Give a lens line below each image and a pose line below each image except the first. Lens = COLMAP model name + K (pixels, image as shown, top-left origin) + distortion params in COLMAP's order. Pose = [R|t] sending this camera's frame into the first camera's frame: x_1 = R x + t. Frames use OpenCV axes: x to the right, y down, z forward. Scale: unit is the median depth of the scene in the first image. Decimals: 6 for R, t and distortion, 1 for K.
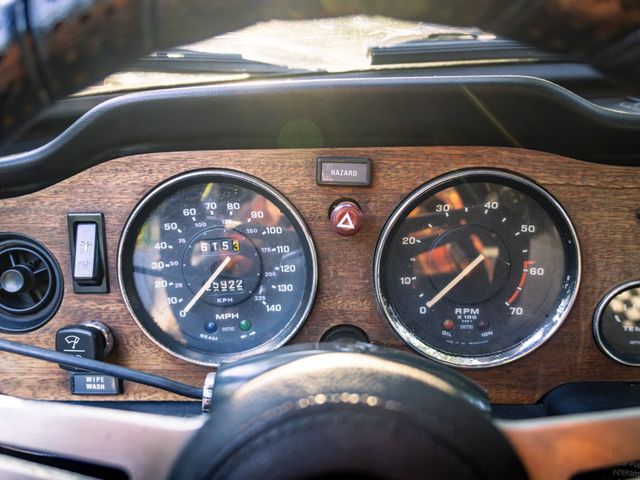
lens RADIAL K [[580.1, 0, 320.0], [0, 580.1, 240.0], [0, 0, 1]] dist [-0.004098, 0.020362]
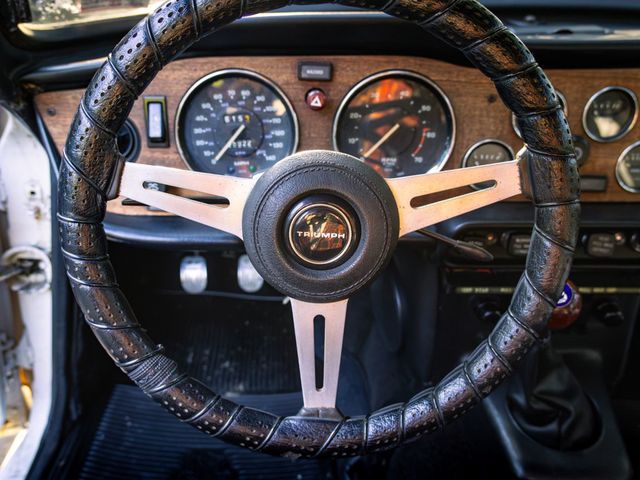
lens RADIAL K [[580.1, 0, 320.0], [0, 580.1, 240.0], [0, 0, 1]] dist [-0.004098, 0.020362]
pose [[0.996910, -0.013775, 0.077331, -0.073960], [0.001453, 0.987568, 0.157186, 0.092377], [-0.078535, -0.156588, 0.984537, -0.666254]]
